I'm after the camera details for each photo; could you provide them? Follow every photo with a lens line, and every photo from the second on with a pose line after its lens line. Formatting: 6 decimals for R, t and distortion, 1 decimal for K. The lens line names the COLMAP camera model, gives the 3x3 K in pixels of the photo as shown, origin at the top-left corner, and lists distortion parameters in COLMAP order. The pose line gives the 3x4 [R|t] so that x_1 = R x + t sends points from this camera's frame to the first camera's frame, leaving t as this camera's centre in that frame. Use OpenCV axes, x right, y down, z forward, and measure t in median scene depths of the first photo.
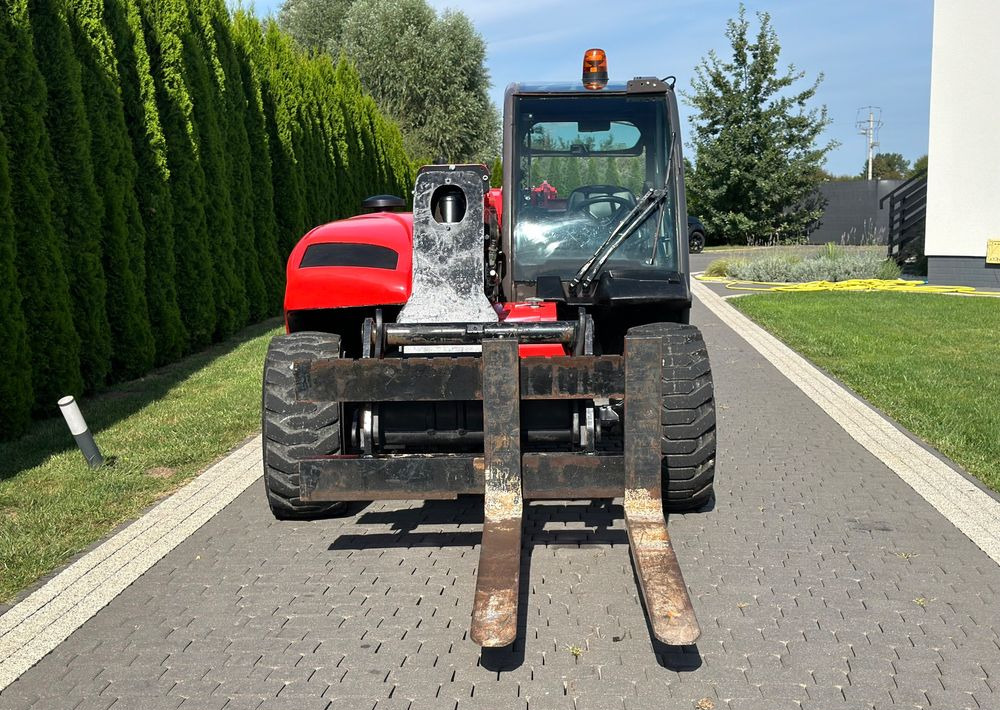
lens RADIAL K [[1404.0, 0, 506.4], [0, 1404.0, 378.2], [0, 0, 1]] dist [0.156956, -0.123347]
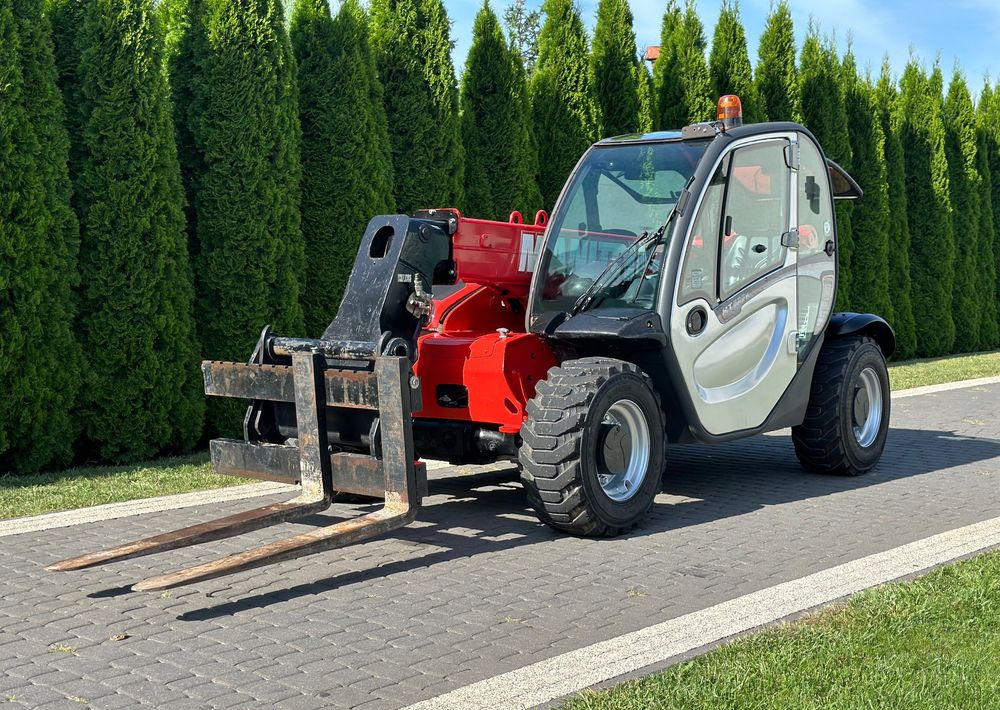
lens RADIAL K [[1404.0, 0, 506.4], [0, 1404.0, 378.2], [0, 0, 1]] dist [0.156956, -0.123347]
pose [[0.778199, 0.064833, -0.624662, 0.725544], [-0.088363, 0.996066, -0.006703, -0.010888], [0.621770, 0.060413, 0.780866, 0.139331]]
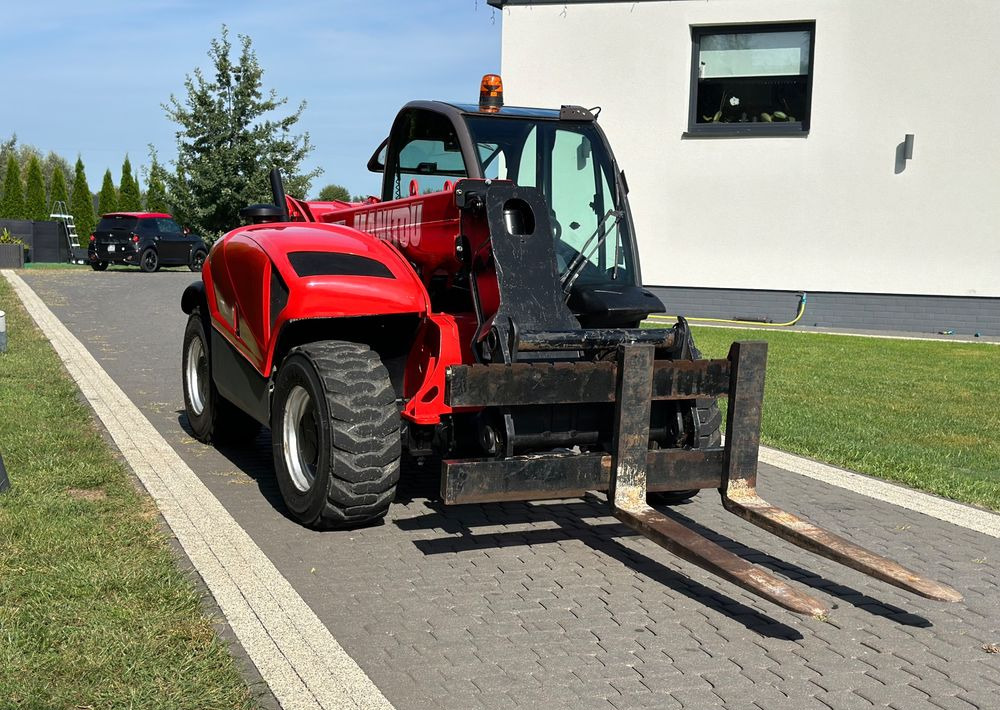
lens RADIAL K [[1404.0, 0, 506.4], [0, 1404.0, 378.2], [0, 0, 1]] dist [0.156956, -0.123347]
pose [[0.910875, -0.011158, 0.412533, -0.445378], [0.017536, 0.999778, -0.011678, 0.007362], [-0.412311, 0.017872, 0.910868, 0.049980]]
